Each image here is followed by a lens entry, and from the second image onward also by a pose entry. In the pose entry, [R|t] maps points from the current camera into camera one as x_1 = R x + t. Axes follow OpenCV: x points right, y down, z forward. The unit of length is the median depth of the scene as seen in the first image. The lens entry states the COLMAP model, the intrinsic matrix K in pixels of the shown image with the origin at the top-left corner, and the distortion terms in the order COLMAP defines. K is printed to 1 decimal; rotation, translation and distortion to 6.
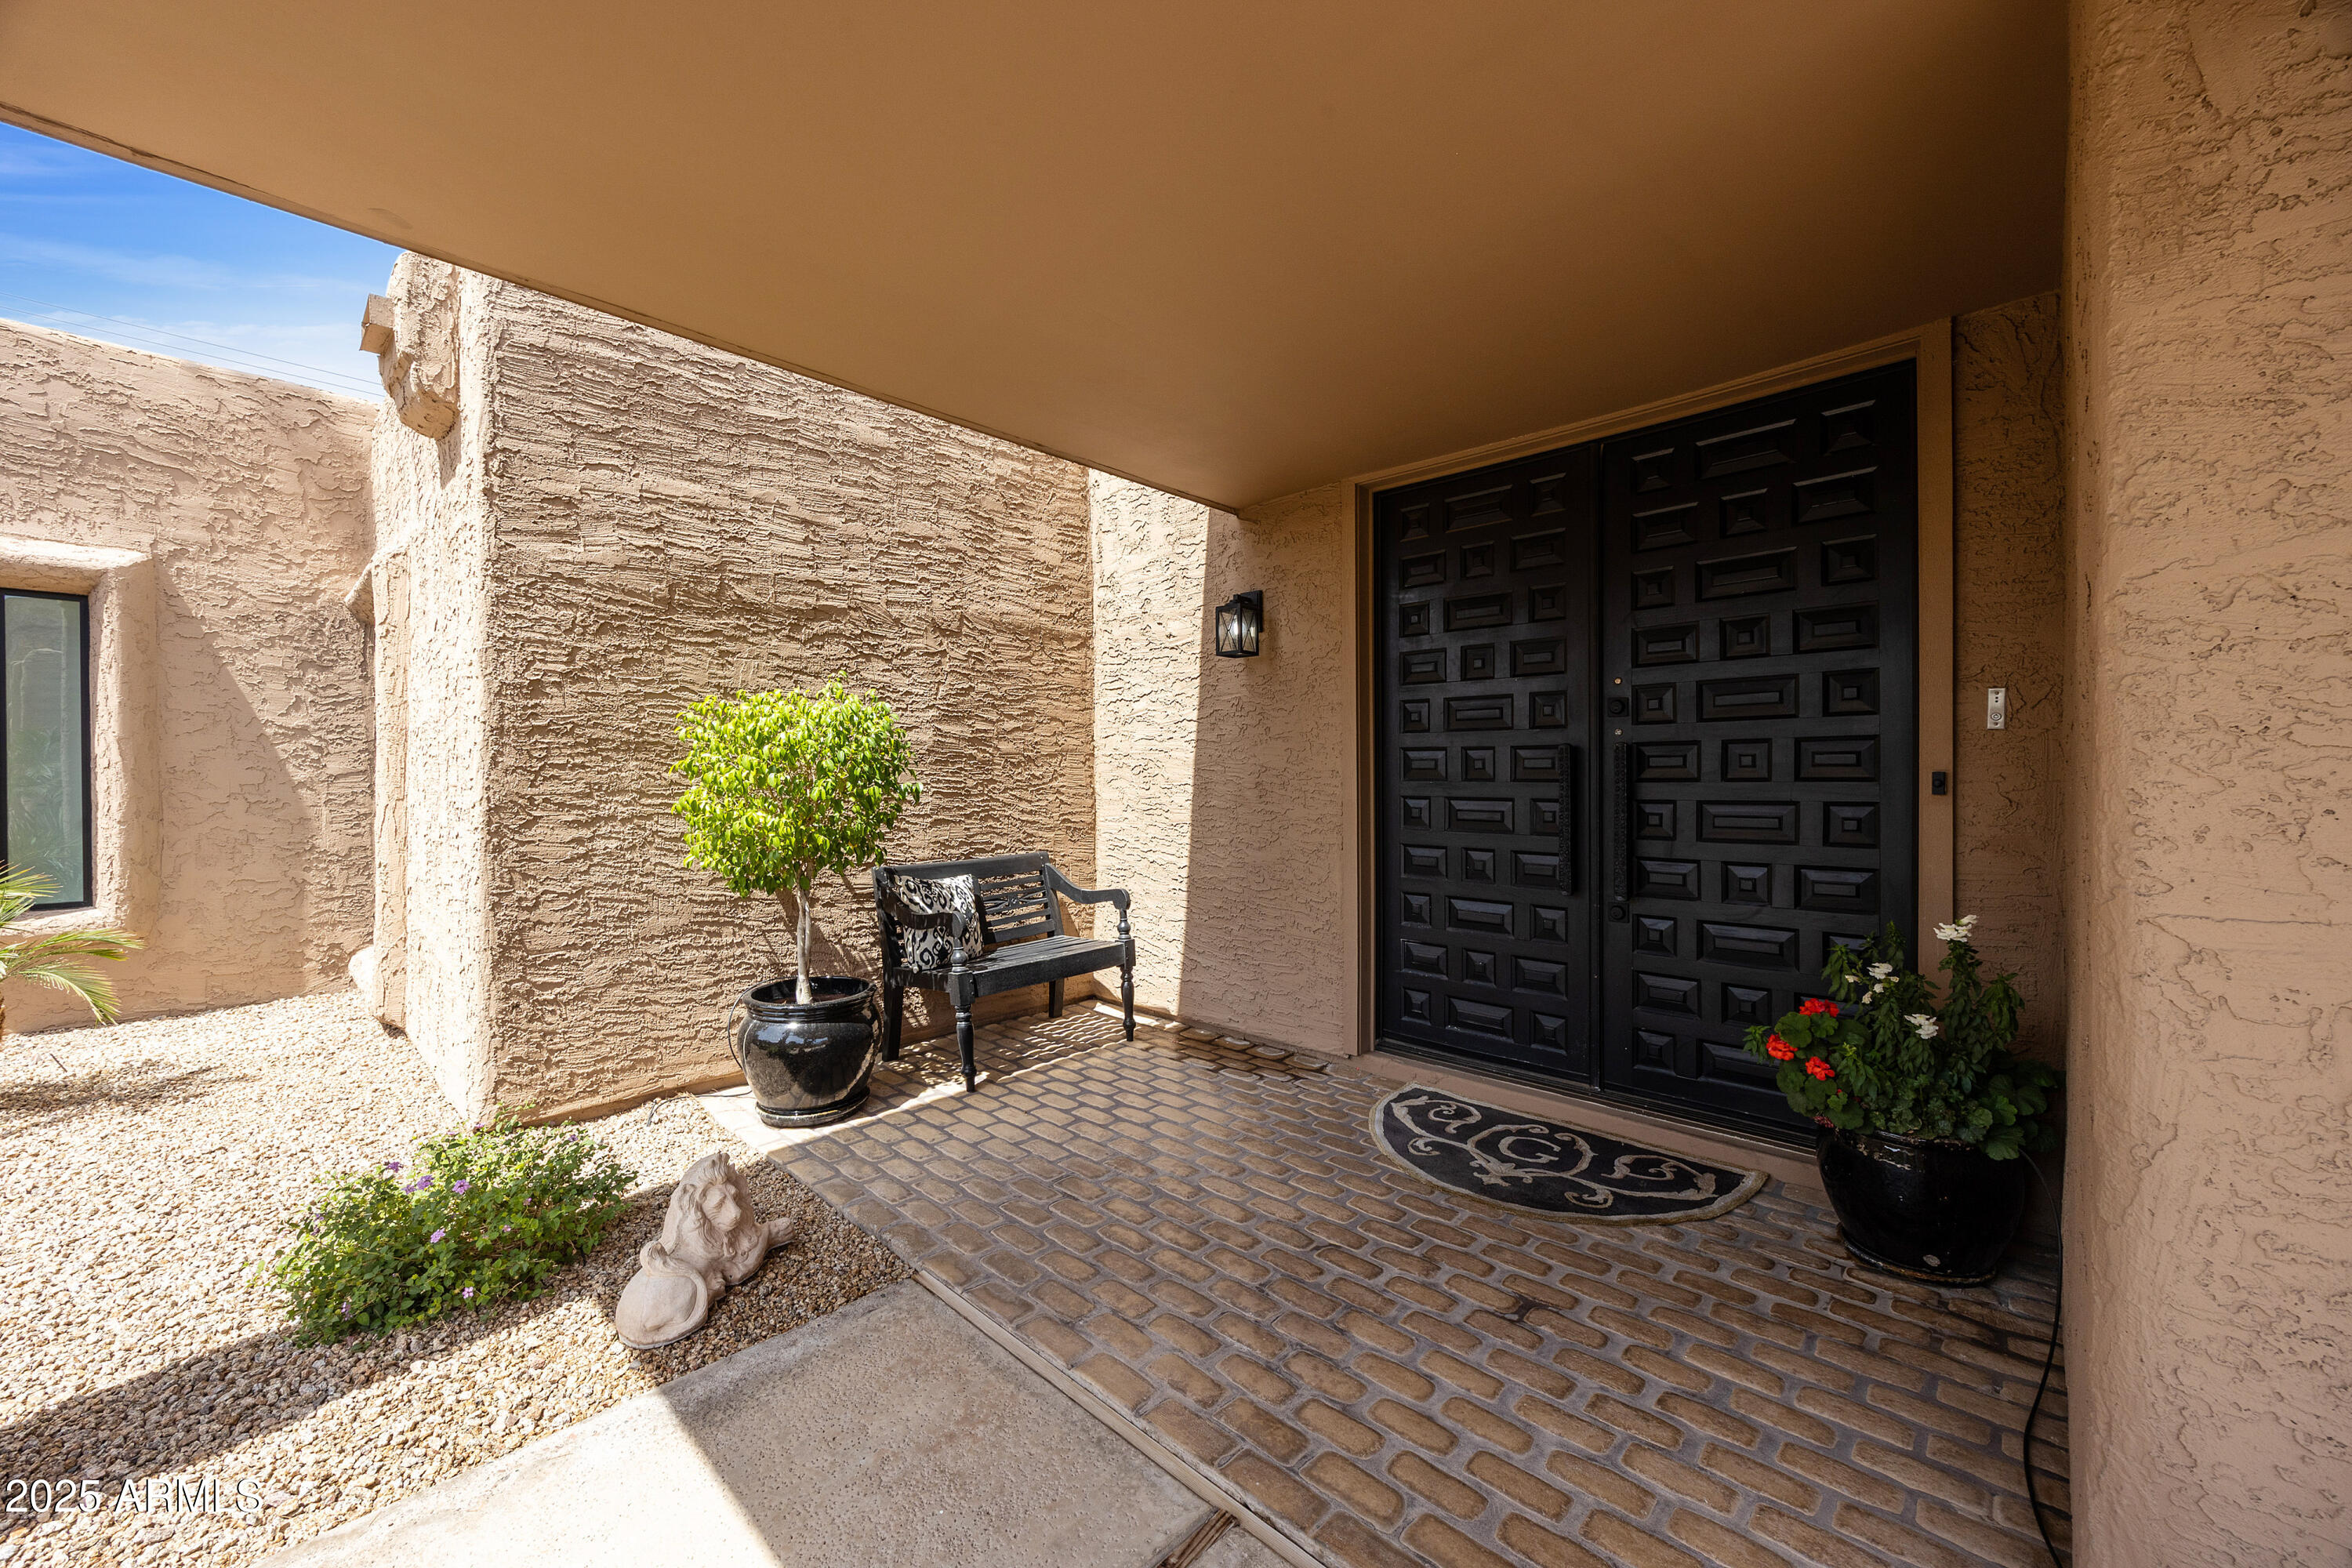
lens RADIAL K [[921.2, 0, 1173.9], [0, 921.2, 780.7], [0, 0, 1]] dist [0.001514, 0.000051]
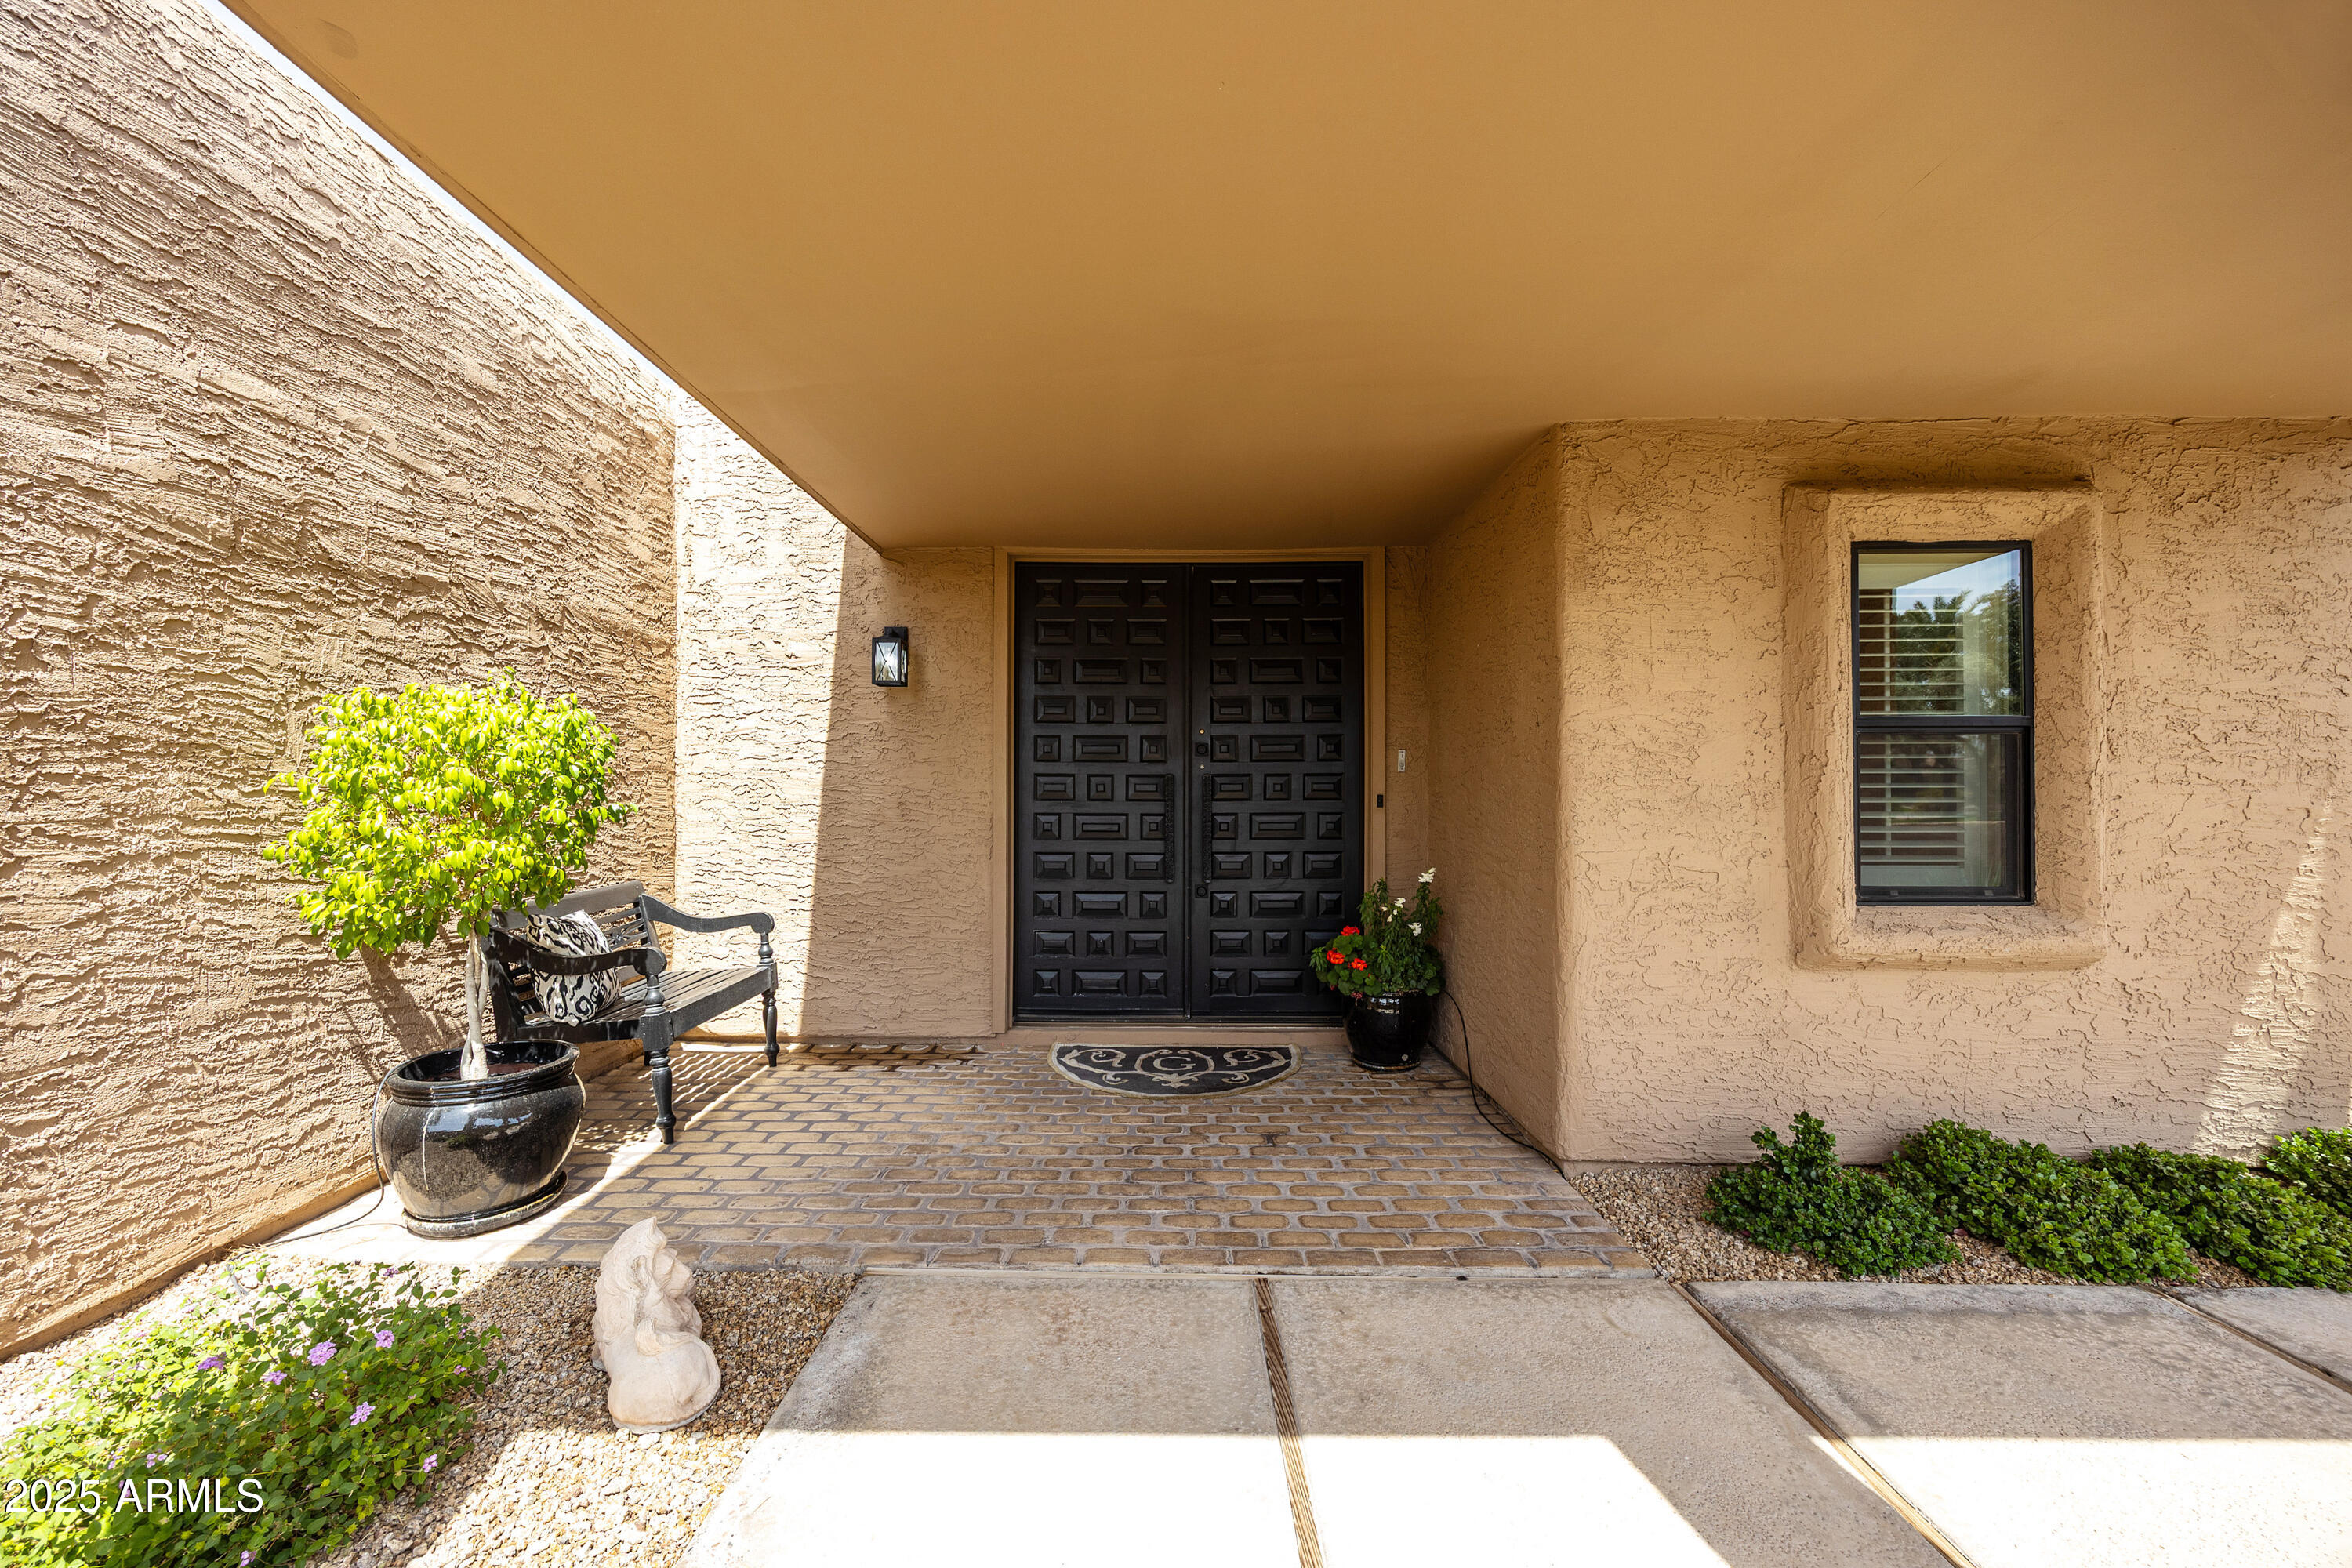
lens RADIAL K [[921.2, 0, 1167.4], [0, 921.2, 787.2], [0, 0, 1]] dist [0.001514, 0.000051]
pose [[0.712095, 0.009805, 0.702015, -0.536619], [0.002504, 0.999861, -0.016505, 0.003196], [-0.702079, 0.013511, 0.711971, 0.005239]]
